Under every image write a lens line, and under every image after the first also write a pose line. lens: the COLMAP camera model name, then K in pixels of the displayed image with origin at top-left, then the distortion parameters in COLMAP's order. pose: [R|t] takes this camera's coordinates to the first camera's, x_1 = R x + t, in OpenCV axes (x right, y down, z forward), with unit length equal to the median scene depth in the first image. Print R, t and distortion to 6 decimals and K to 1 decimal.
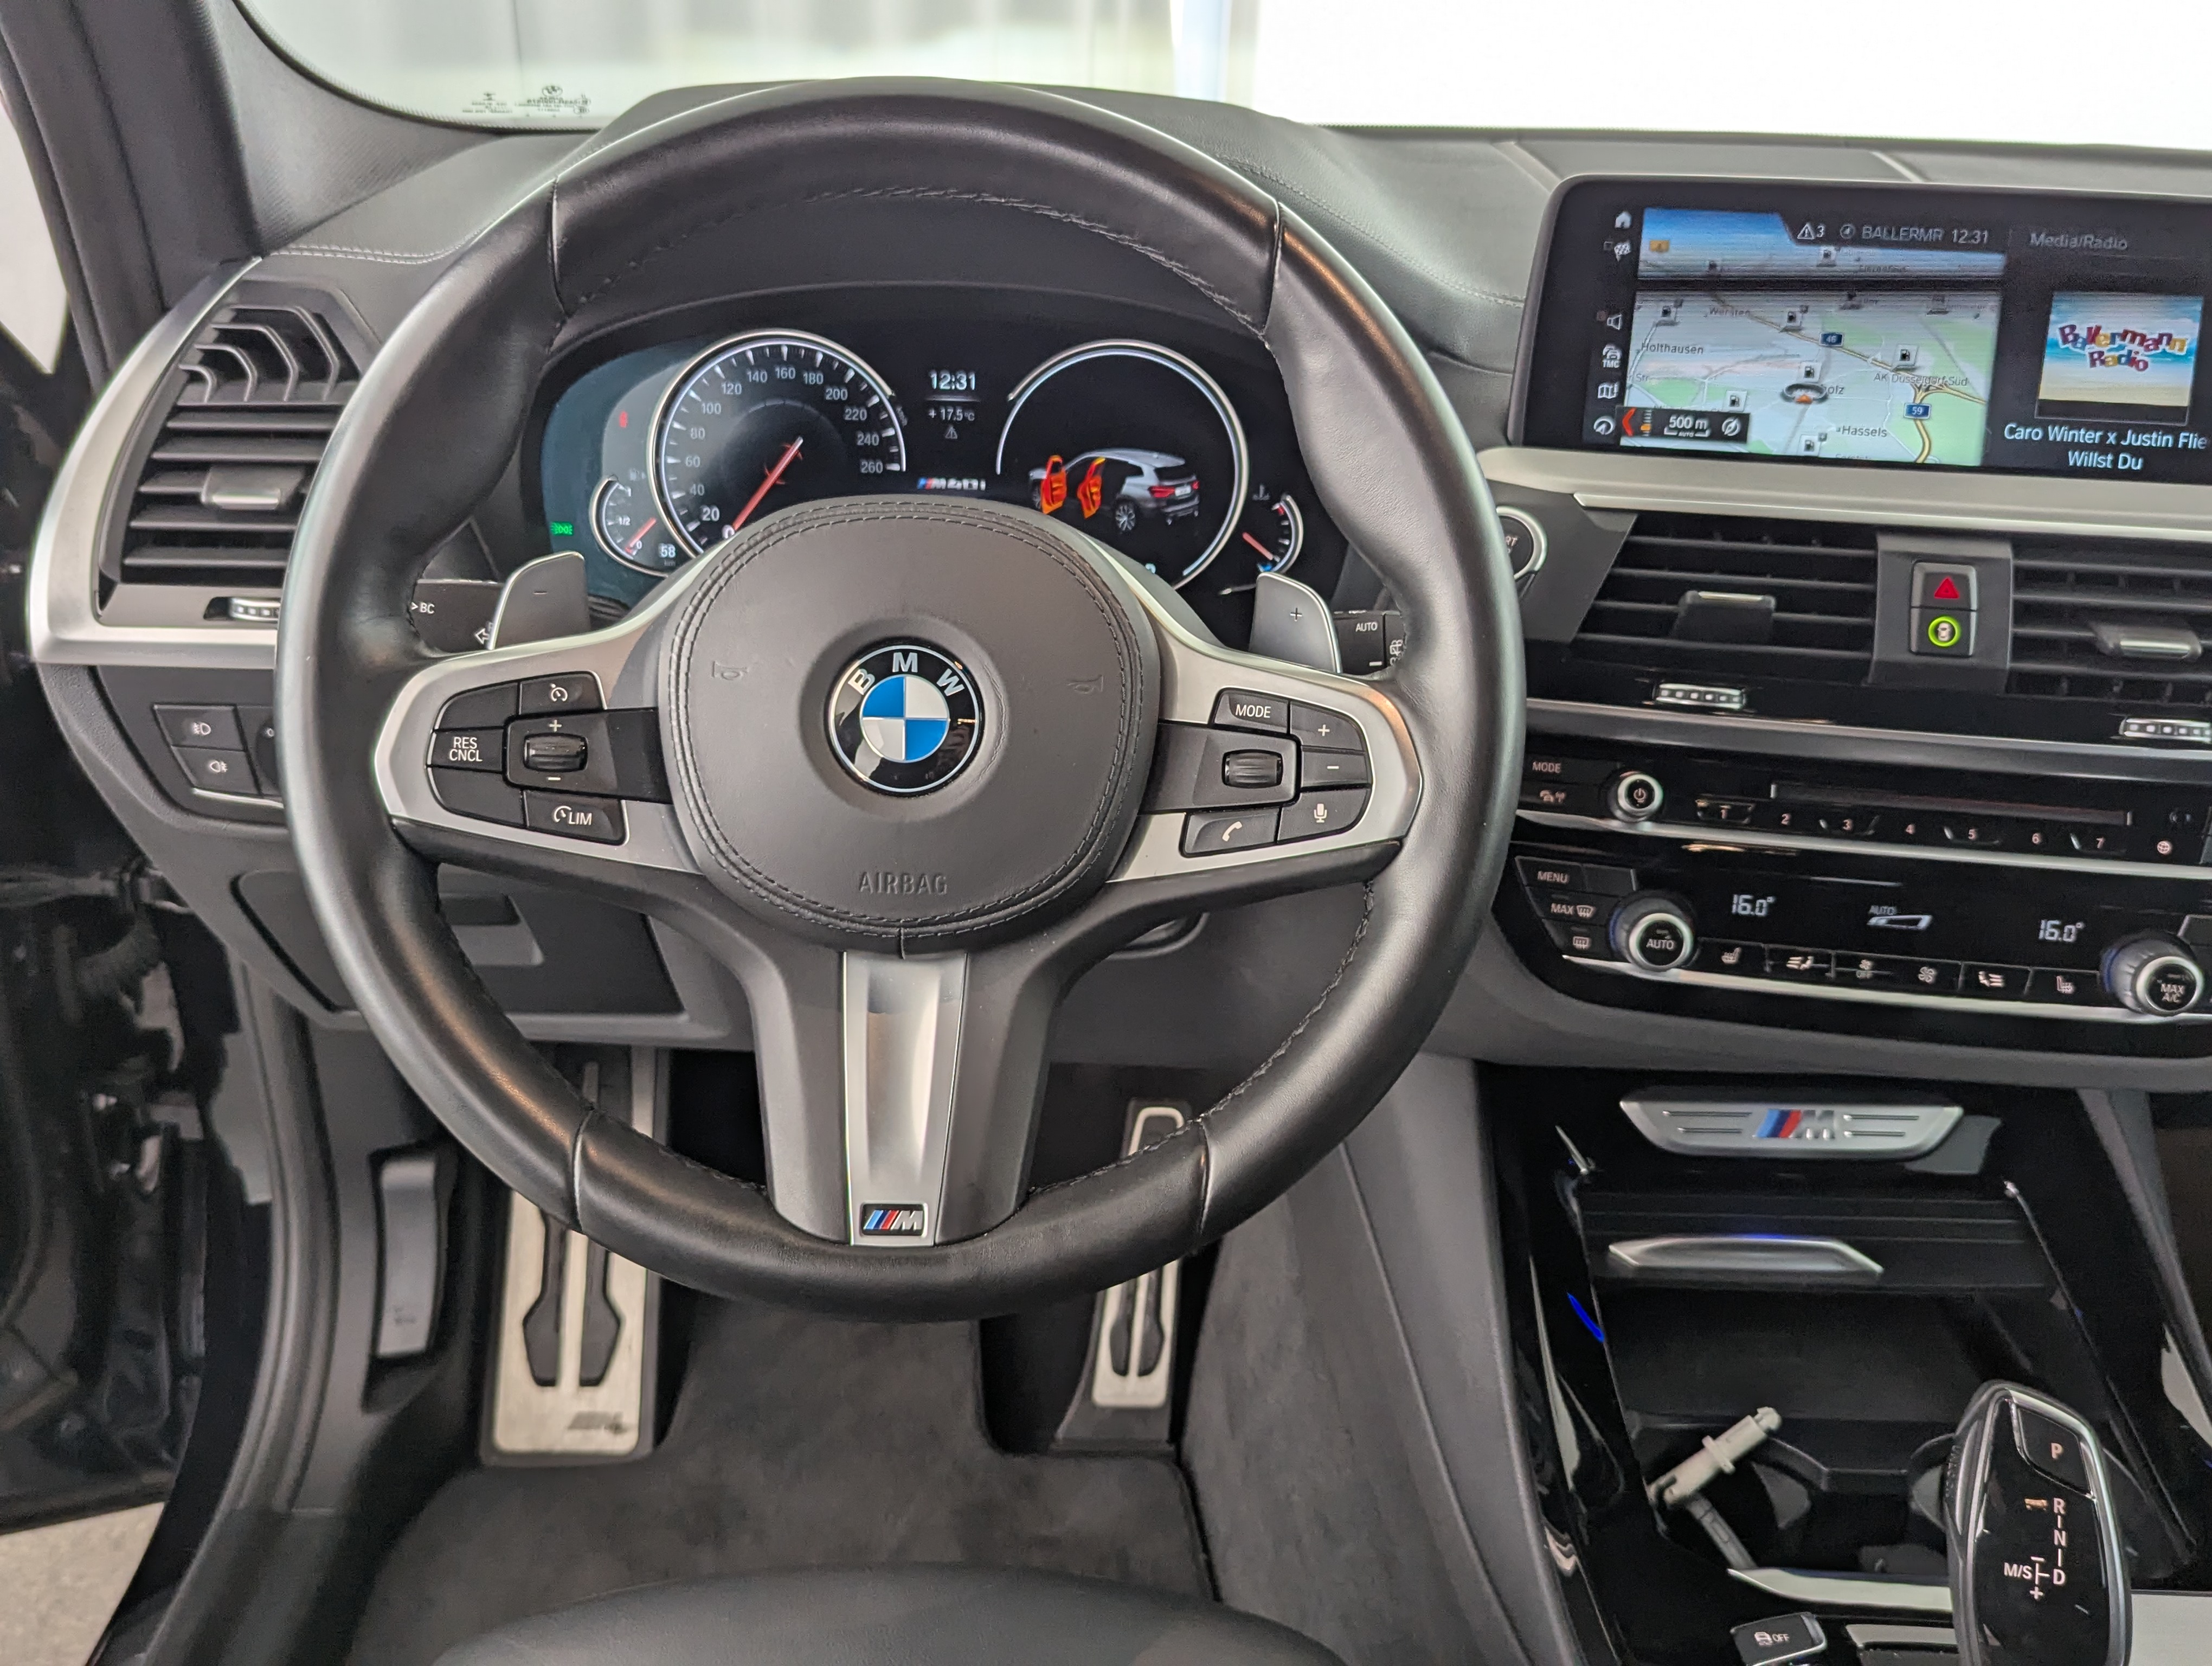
lens RADIAL K [[2002.2, 0, 1094.8], [0, 2002.2, 816.5], [0, 0, 1]] dist [0.018309, 0.000000]
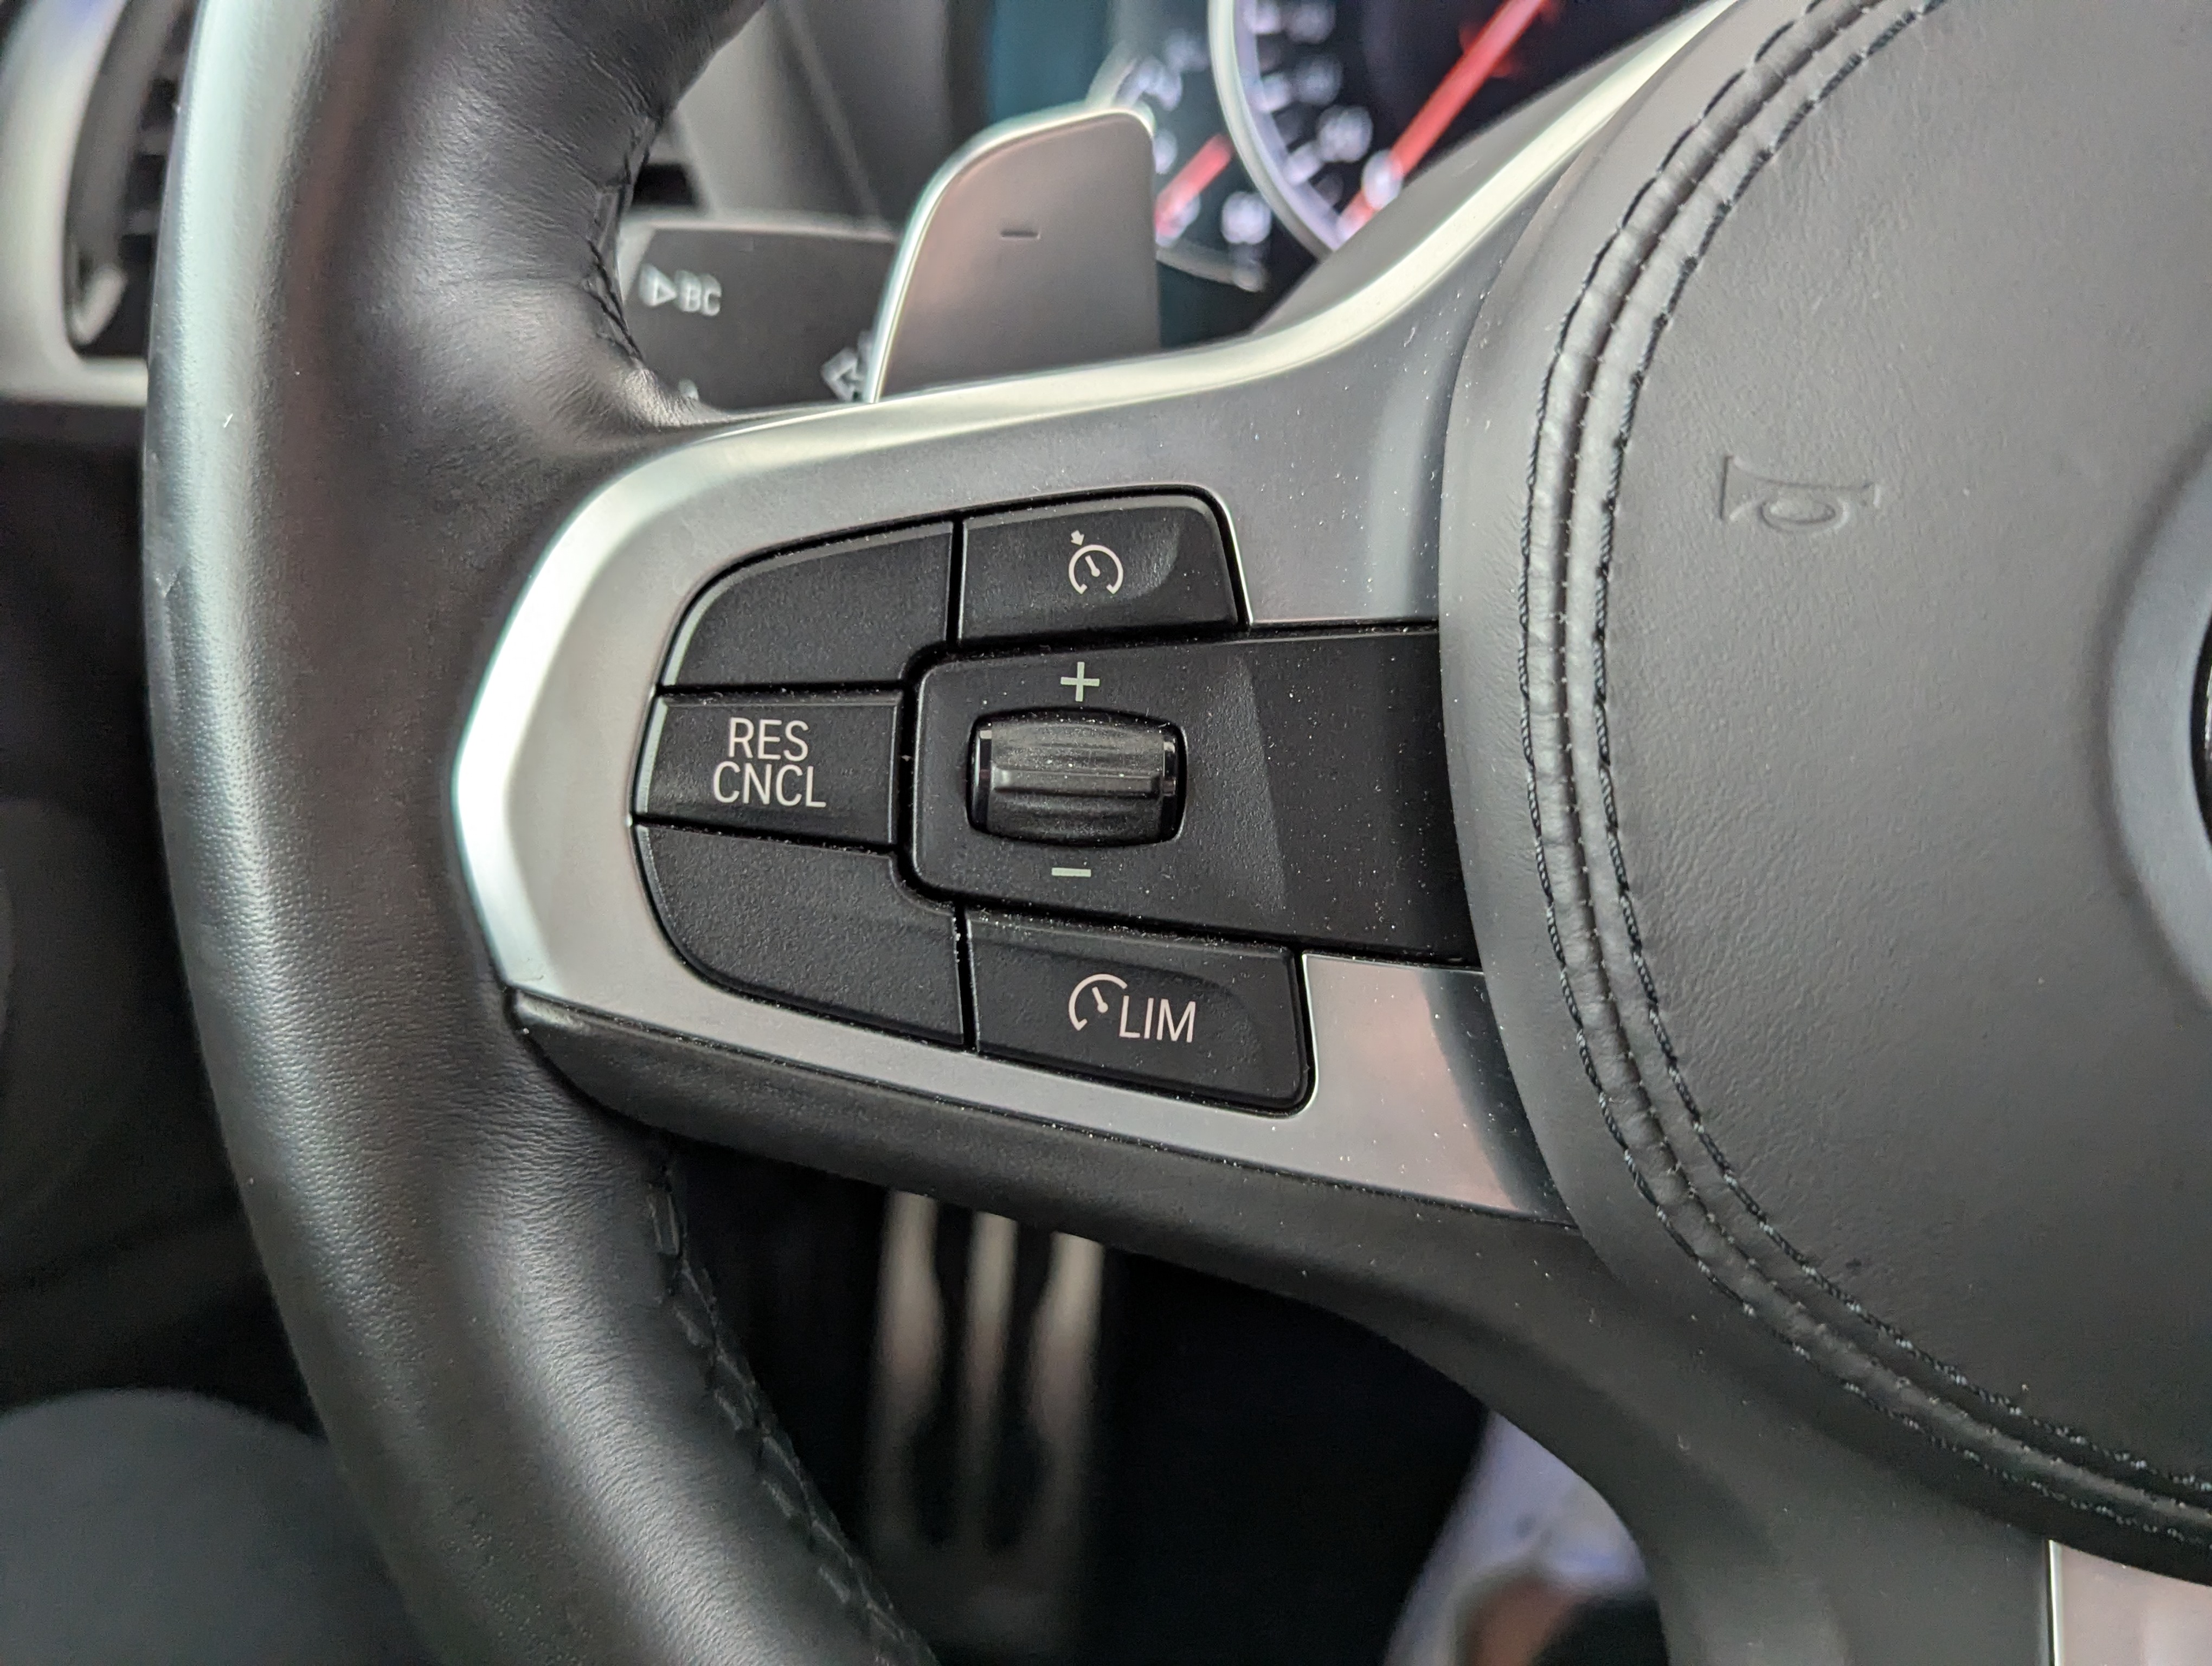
lens RADIAL K [[2002.2, 0, 1100.2], [0, 2002.2, 847.5], [0, 0, 1]] dist [0.018309, 0.000000]
pose [[0.983370, 0.053389, -0.173587, -0.171058], [-0.035020, 0.993619, 0.107213, -0.041227], [0.178203, -0.099351, 0.978965, 0.571997]]
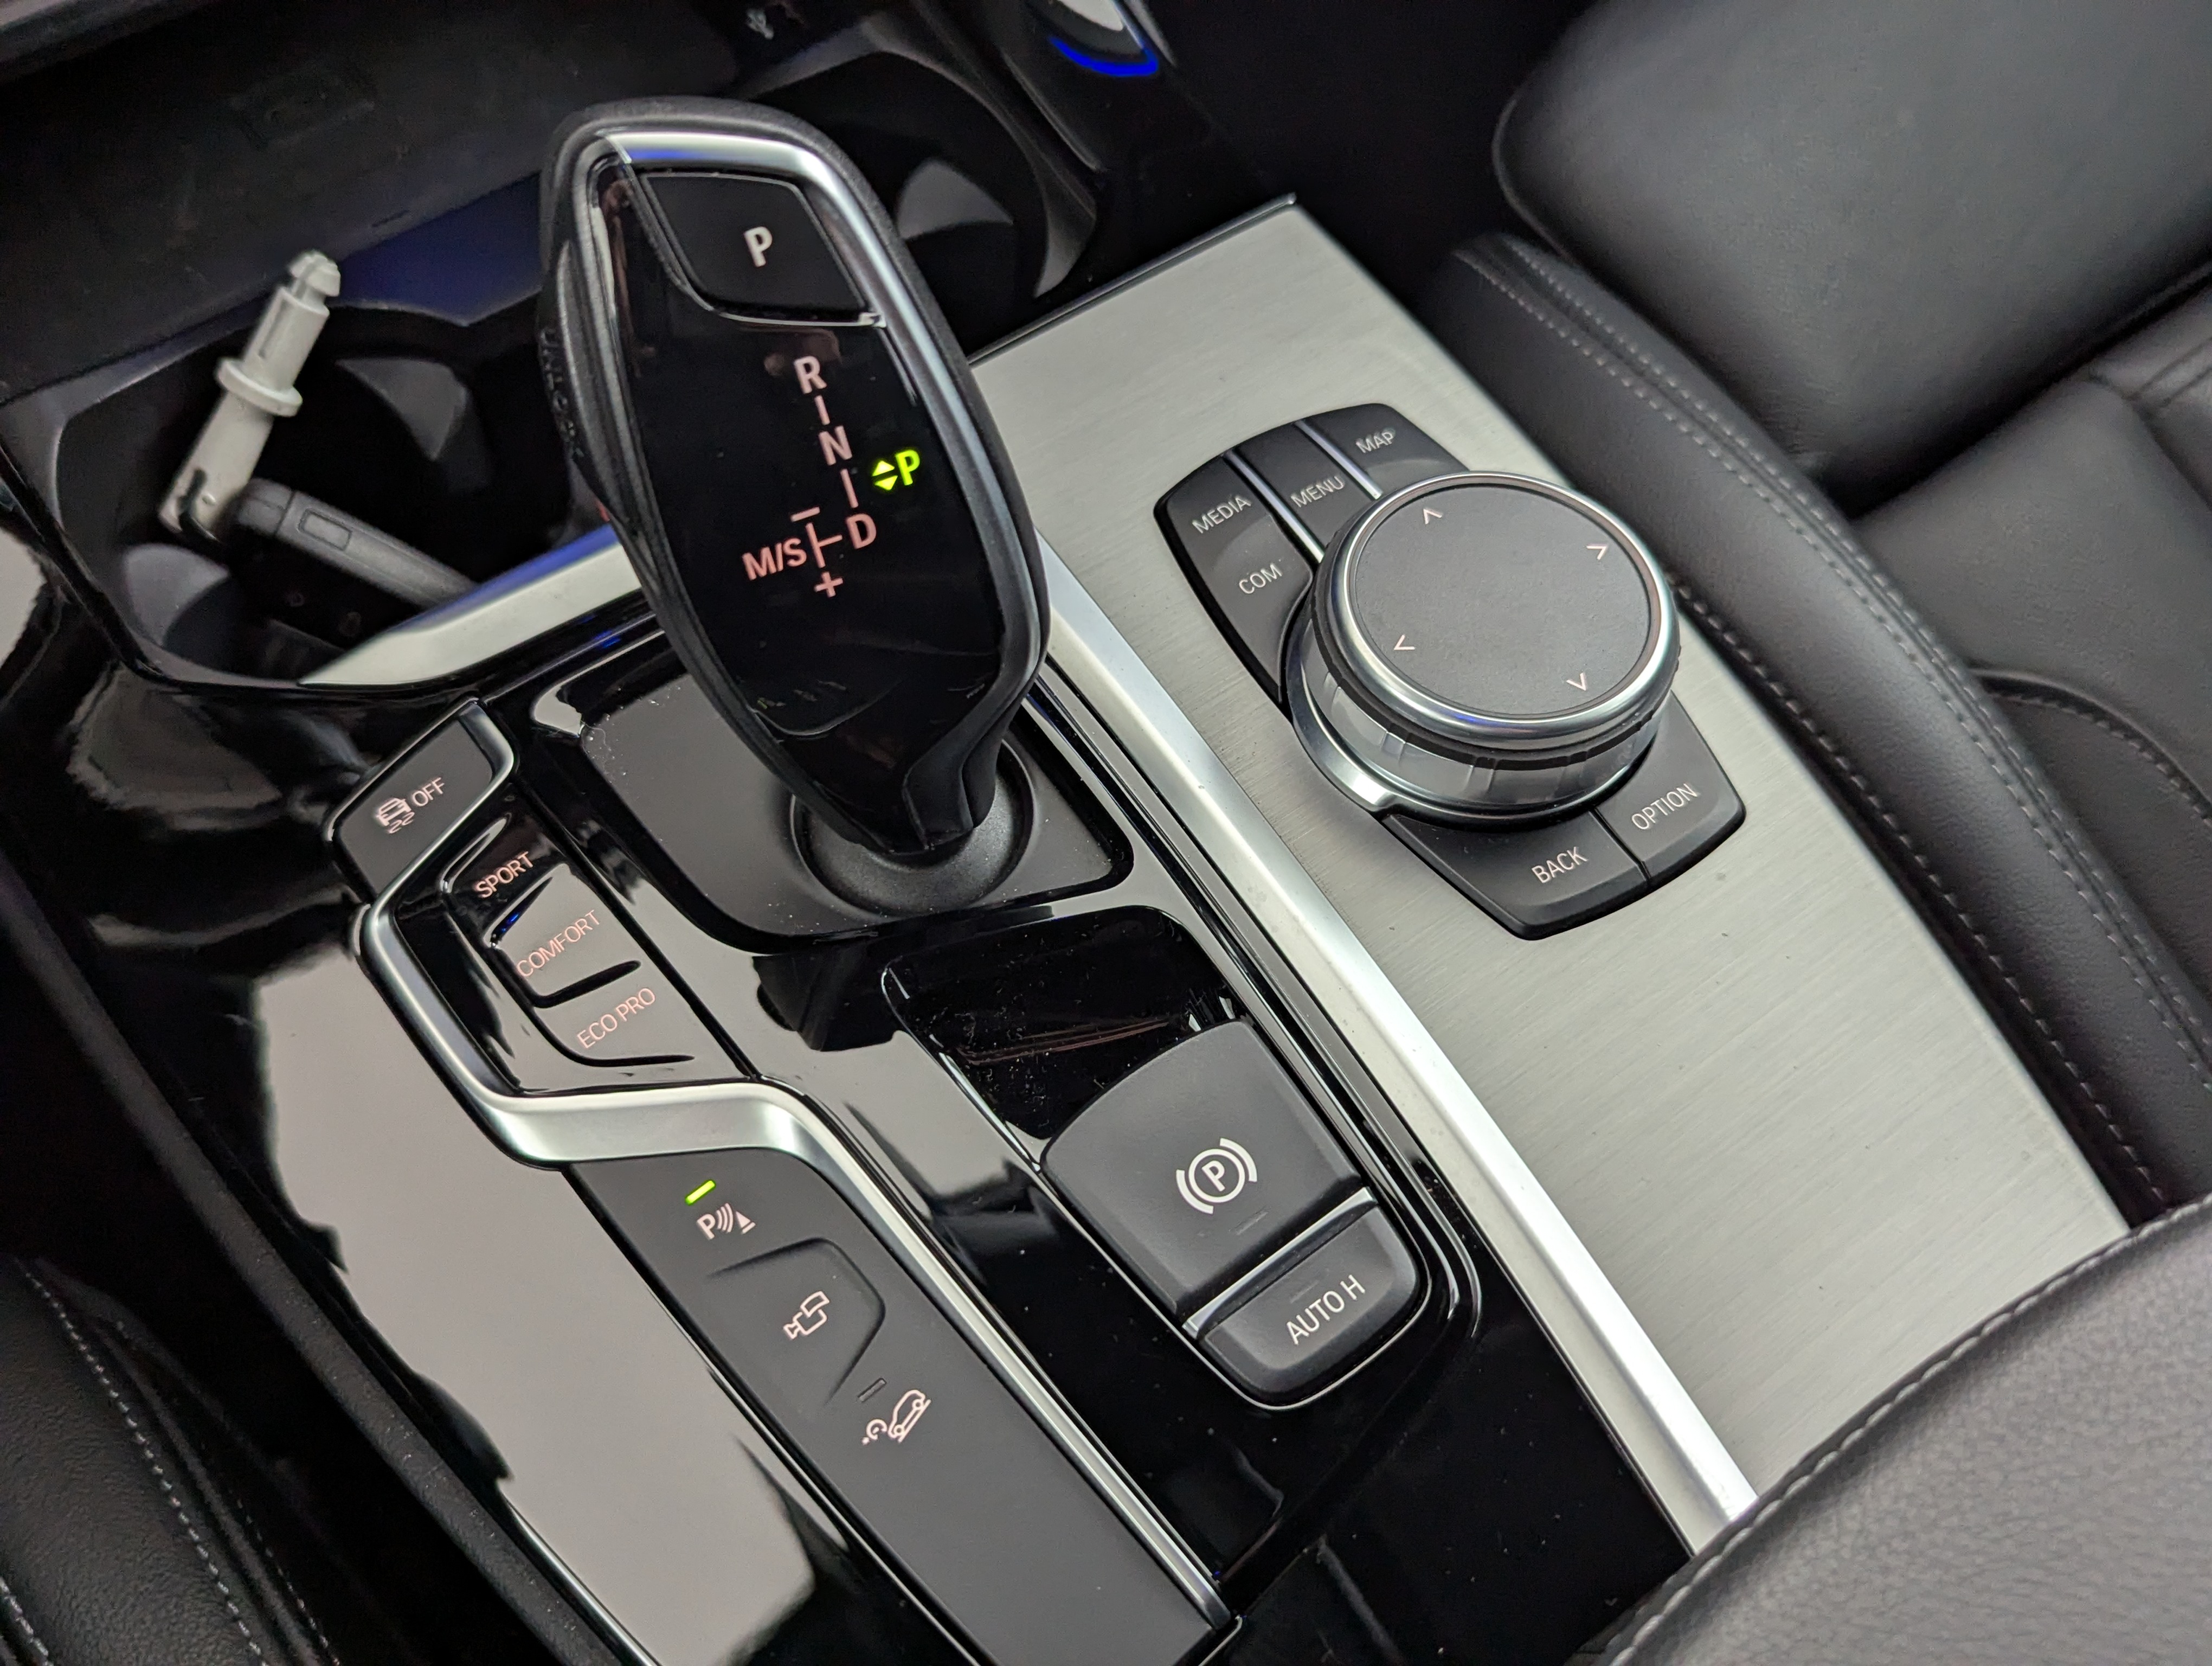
lens RADIAL K [[2002.2, 0, 1088.7], [0, 2002.2, 810.6], [0, 0, 1]] dist [0.018309, 0.000000]
pose [[0.814376, -0.507765, 0.281010, 0.301207], [0.231885, 0.728591, 0.644503, 0.133463], [-0.531997, -0.459706, 0.711090, 0.531596]]
